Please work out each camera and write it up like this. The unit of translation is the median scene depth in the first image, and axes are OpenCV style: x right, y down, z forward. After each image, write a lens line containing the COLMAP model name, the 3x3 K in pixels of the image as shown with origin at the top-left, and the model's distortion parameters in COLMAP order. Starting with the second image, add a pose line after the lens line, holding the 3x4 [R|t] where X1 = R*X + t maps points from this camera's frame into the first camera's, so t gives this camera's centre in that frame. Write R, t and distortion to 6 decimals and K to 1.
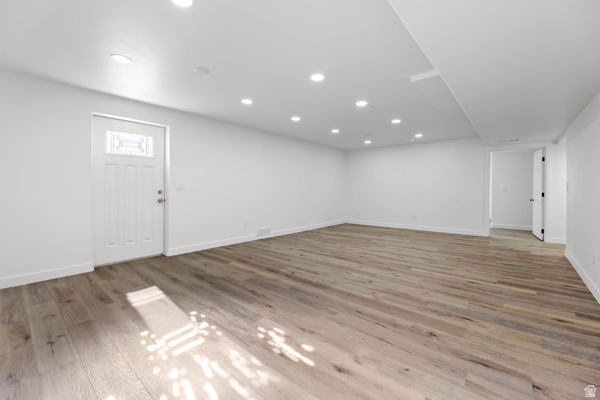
lens RADIAL K [[252.9, 0, 298.6], [0, 252.9, 200.4], [0, 0, 1]] dist [-0.000173, -0.000069]
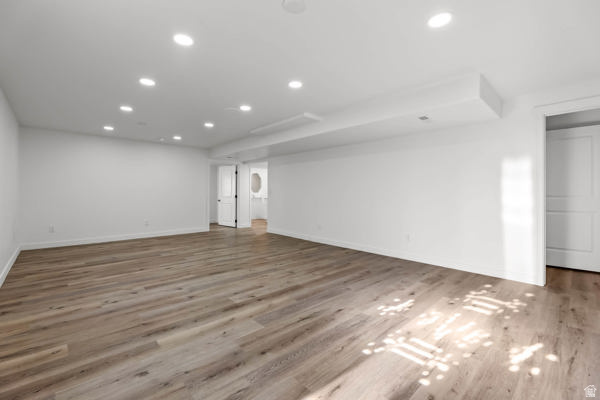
lens RADIAL K [[264.1, 0, 300.5], [0, 264.1, 186.1], [0, 0, 1]] dist [-0.001488, -0.000168]
pose [[0.098514, 0.025617, 0.994806, -1.210597], [0.037716, 0.998854, -0.029456, -0.050427], [-0.994421, 0.040422, 0.097435, 1.055447]]
